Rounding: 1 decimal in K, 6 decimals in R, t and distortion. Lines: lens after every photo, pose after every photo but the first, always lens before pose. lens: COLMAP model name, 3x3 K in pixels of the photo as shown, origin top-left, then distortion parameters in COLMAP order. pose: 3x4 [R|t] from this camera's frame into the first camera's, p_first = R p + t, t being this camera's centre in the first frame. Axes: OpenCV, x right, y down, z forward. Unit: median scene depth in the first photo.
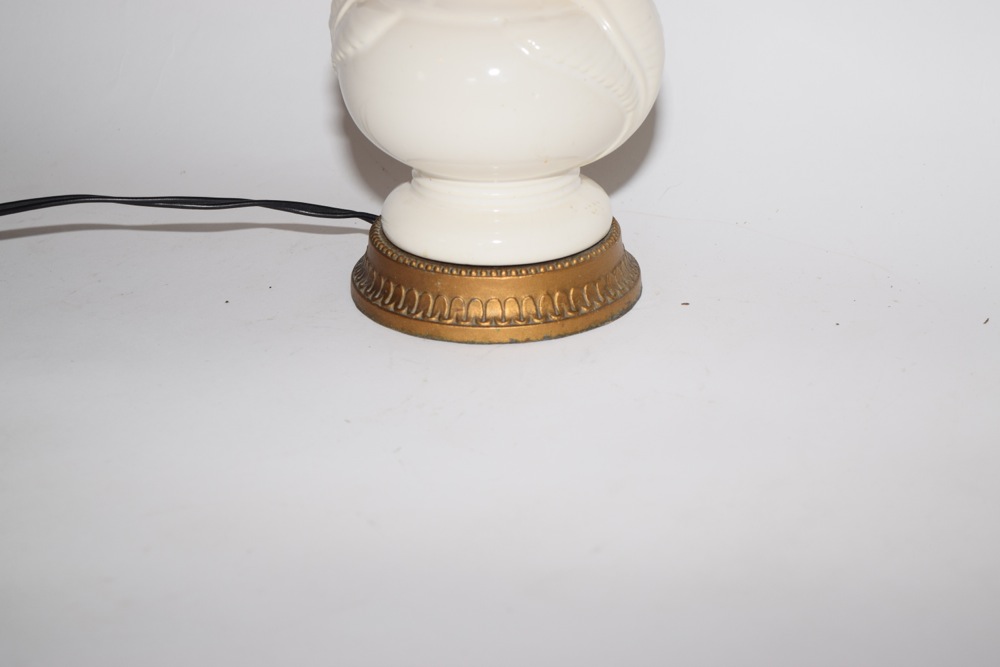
lens RADIAL K [[2347.4, 0, 500.0], [0, 2347.4, 333.5], [0, 0, 1]] dist [0.093446, 0.236326]
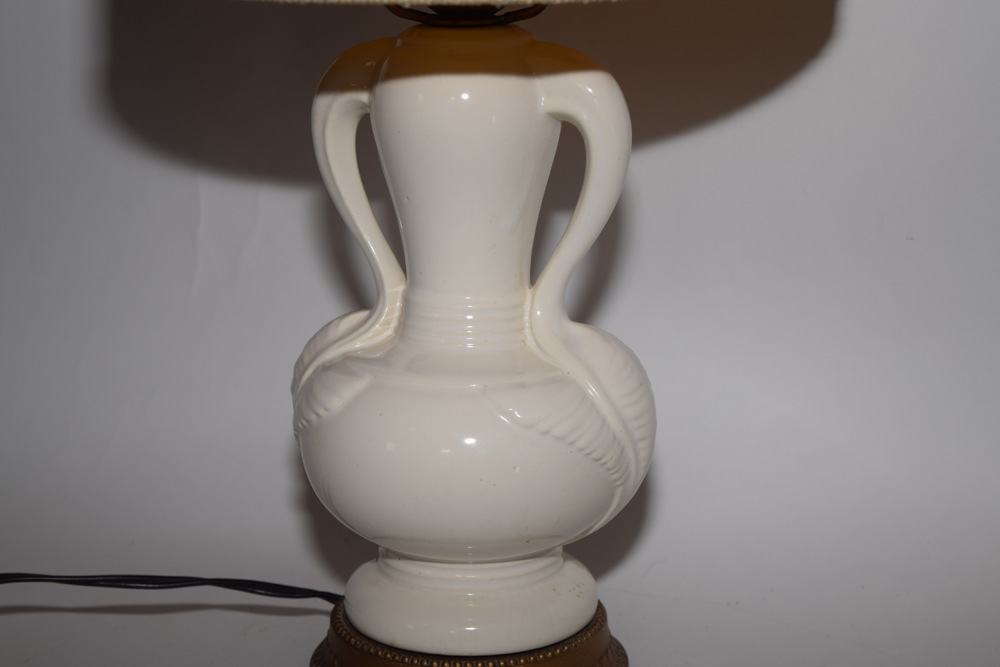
lens RADIAL K [[2109.0, 0, 500.0], [0, 2109.0, 333.5], [0, 0, 1]] dist [0.078726, 0.126866]
pose [[0.999699, 0.007155, 0.023449, -0.010462], [-0.003504, 0.988342, -0.152211, -0.027637], [-0.024264, 0.152083, 0.988070, 0.178887]]
